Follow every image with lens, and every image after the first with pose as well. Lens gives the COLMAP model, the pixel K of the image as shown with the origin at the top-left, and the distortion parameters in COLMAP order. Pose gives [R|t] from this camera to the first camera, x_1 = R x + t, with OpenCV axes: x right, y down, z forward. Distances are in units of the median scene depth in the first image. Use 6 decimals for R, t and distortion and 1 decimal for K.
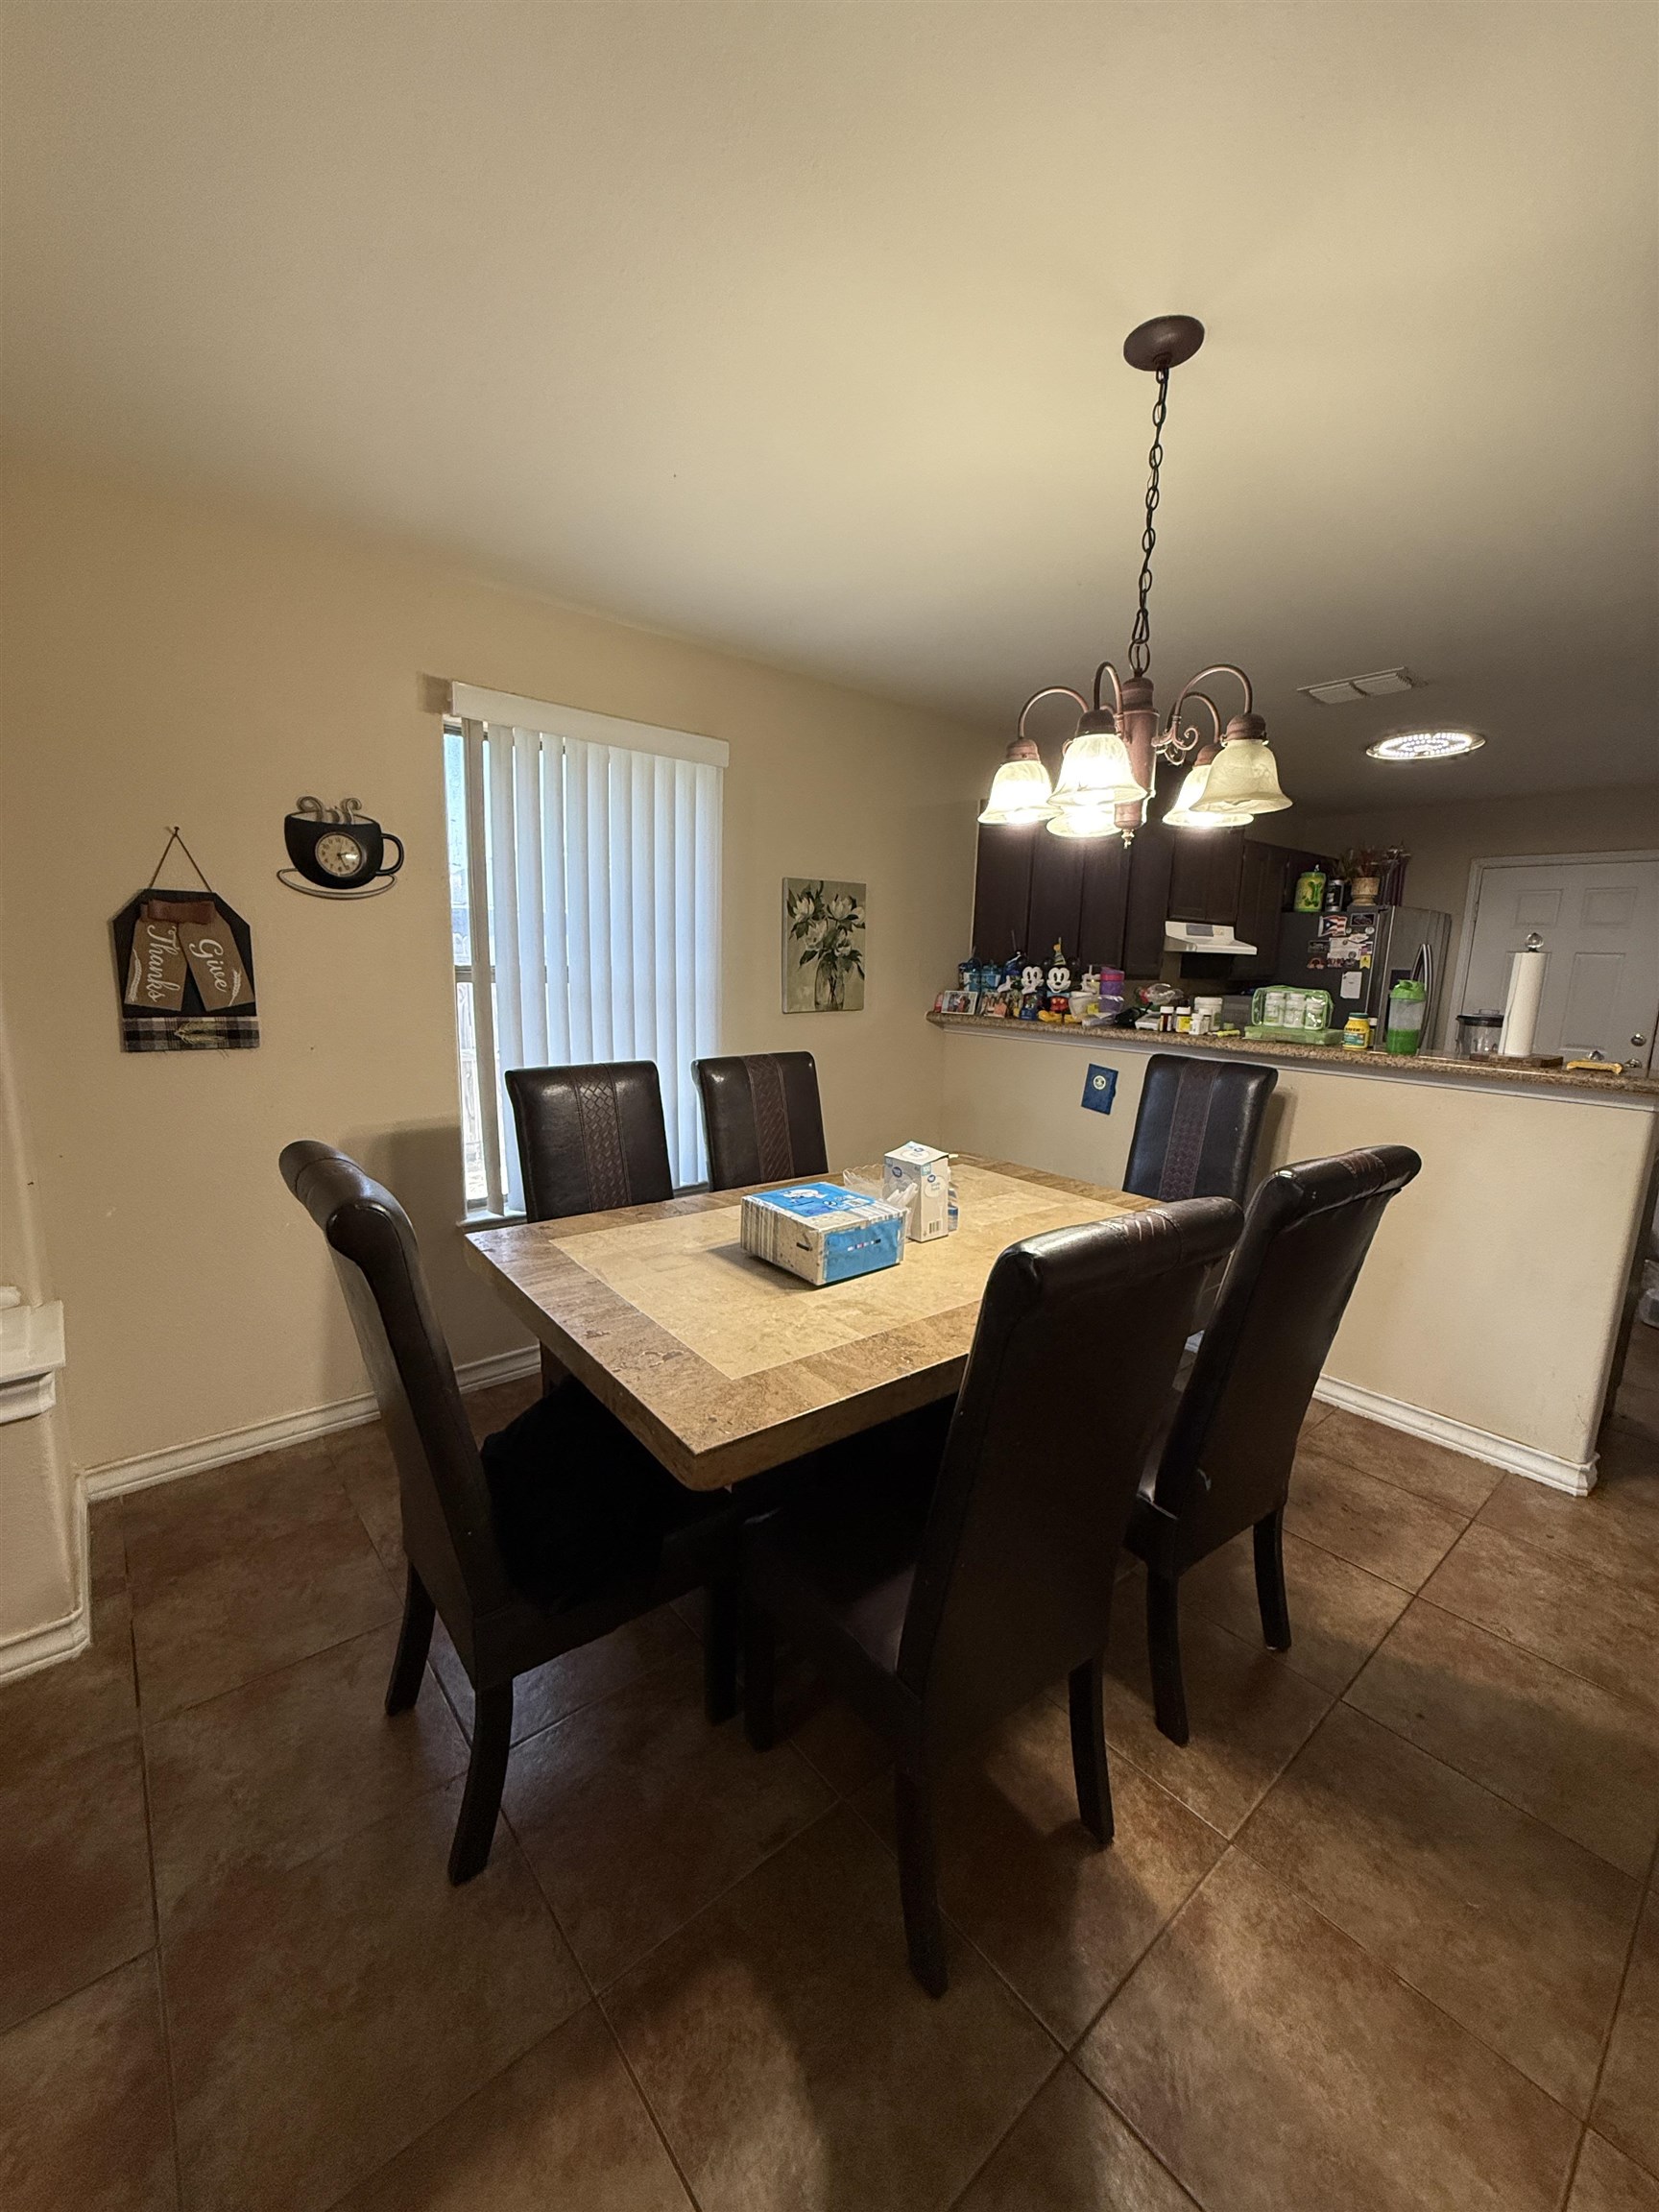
lens RADIAL K [[885.9, 0, 832.0], [0, 885.9, 1097.6], [0, 0, 1]] dist [-0.000085, 0.000123]
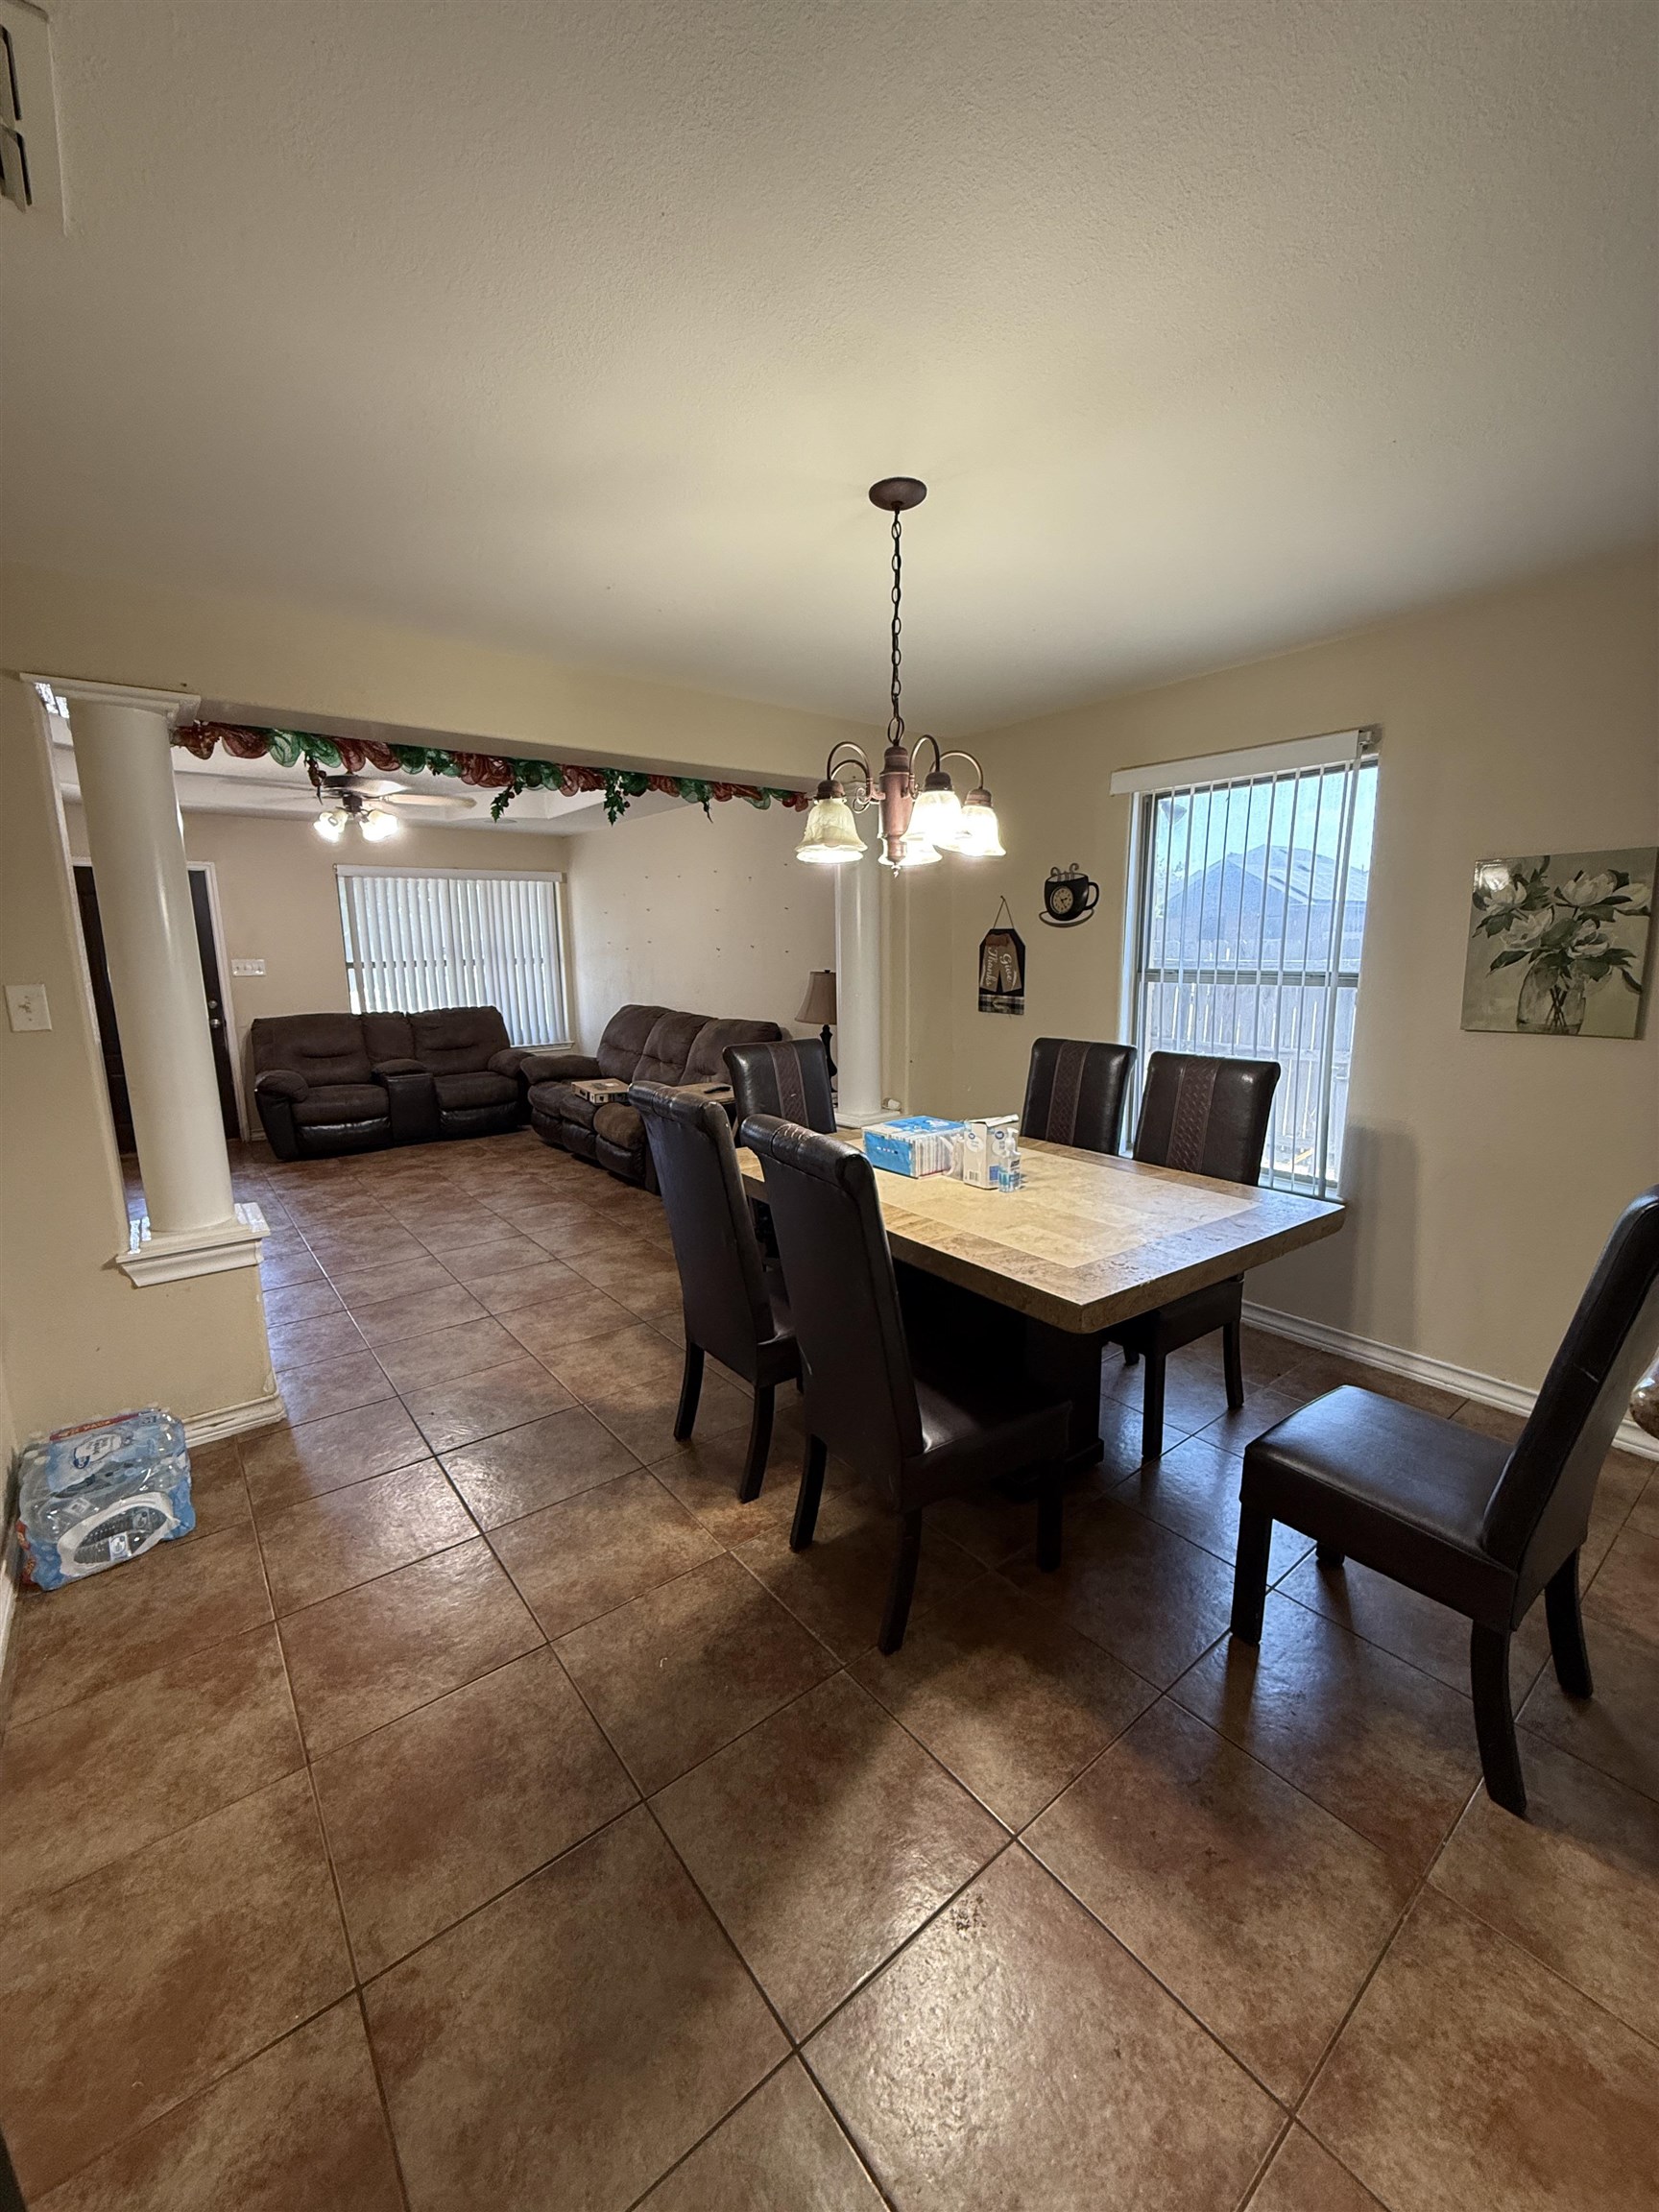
lens RADIAL K [[885.9, 0, 826.1], [0, 885.9, 1102.0], [0, 0, 1]] dist [-0.000085, 0.000123]
pose [[-0.042988, 0.150341, -0.987699, 1.122131], [-0.152441, 0.976050, 0.155203, -0.099650], [0.987377, 0.157238, -0.019041, 0.664714]]
